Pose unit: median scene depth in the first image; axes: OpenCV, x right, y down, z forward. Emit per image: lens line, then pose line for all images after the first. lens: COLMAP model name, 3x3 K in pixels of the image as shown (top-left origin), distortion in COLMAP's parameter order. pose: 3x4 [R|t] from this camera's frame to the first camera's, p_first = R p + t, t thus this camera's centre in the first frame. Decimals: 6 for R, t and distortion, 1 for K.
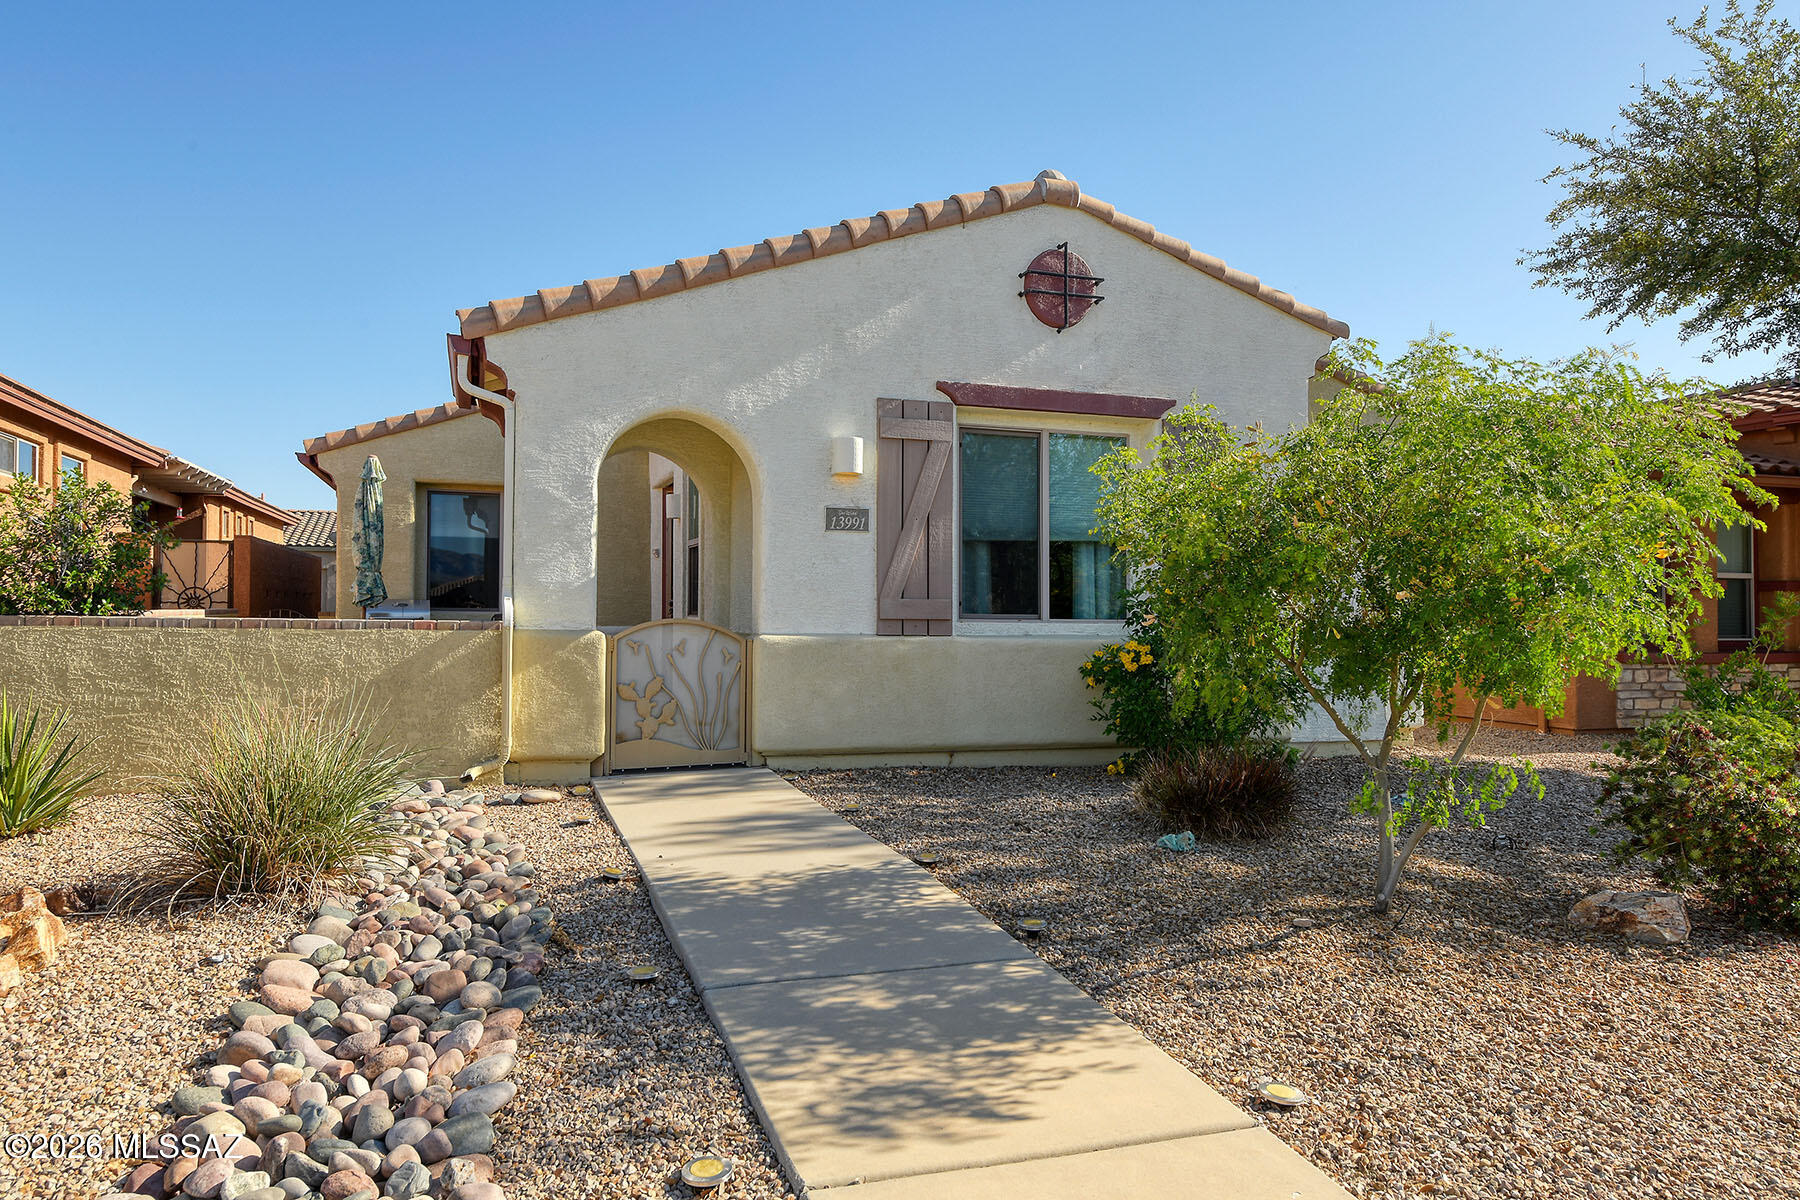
lens RADIAL K [[1147.4, 0, 939.9], [0, 1147.4, 608.3], [0, 0, 1]] dist [0.006664, -0.004842]
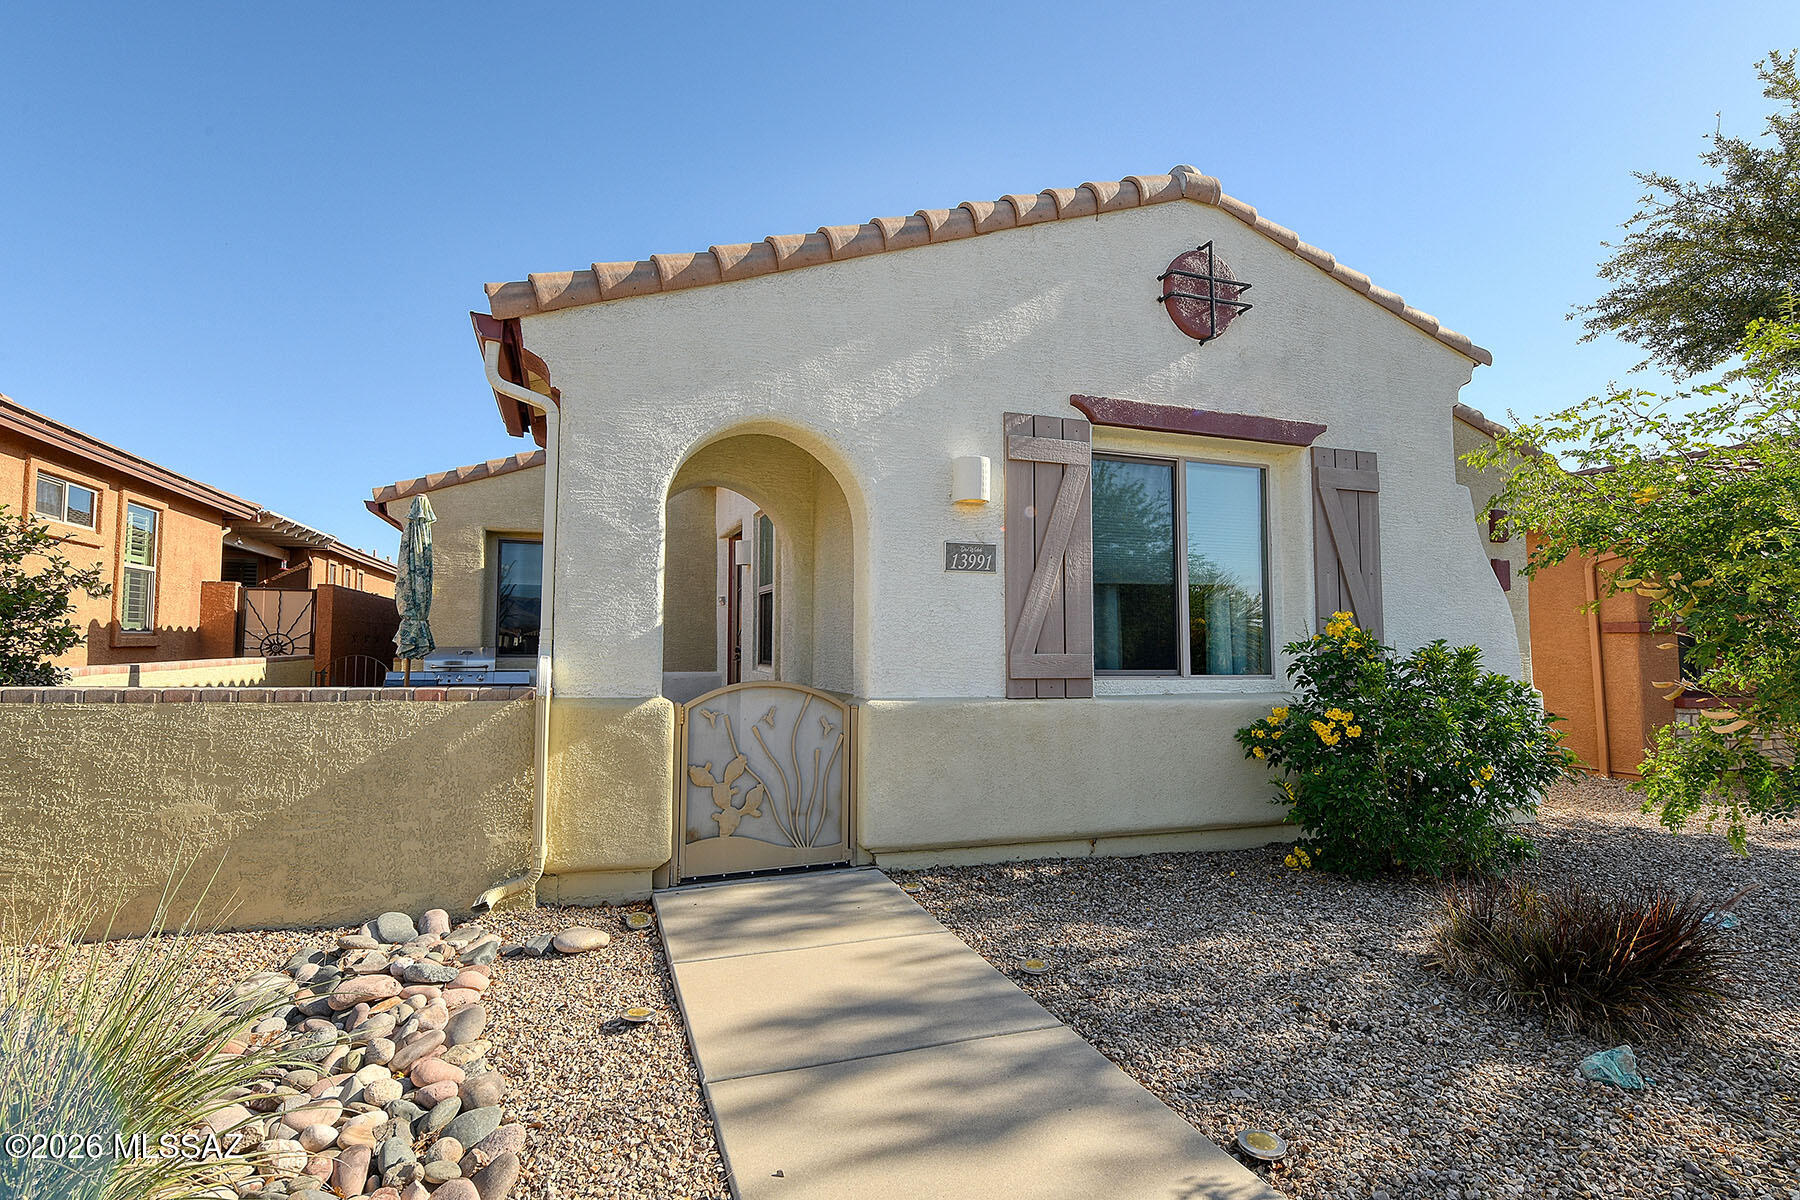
lens RADIAL K [[774.3, 0, 912.3], [0, 774.3, 611.0], [0, 0, 1]] dist [-0.002101, -0.000151]
pose [[0.999805, -0.000768, 0.019733, -0.133242], [0.001492, 0.999326, -0.036690, -0.018760], [-0.019692, 0.036712, 0.999132, 0.447646]]
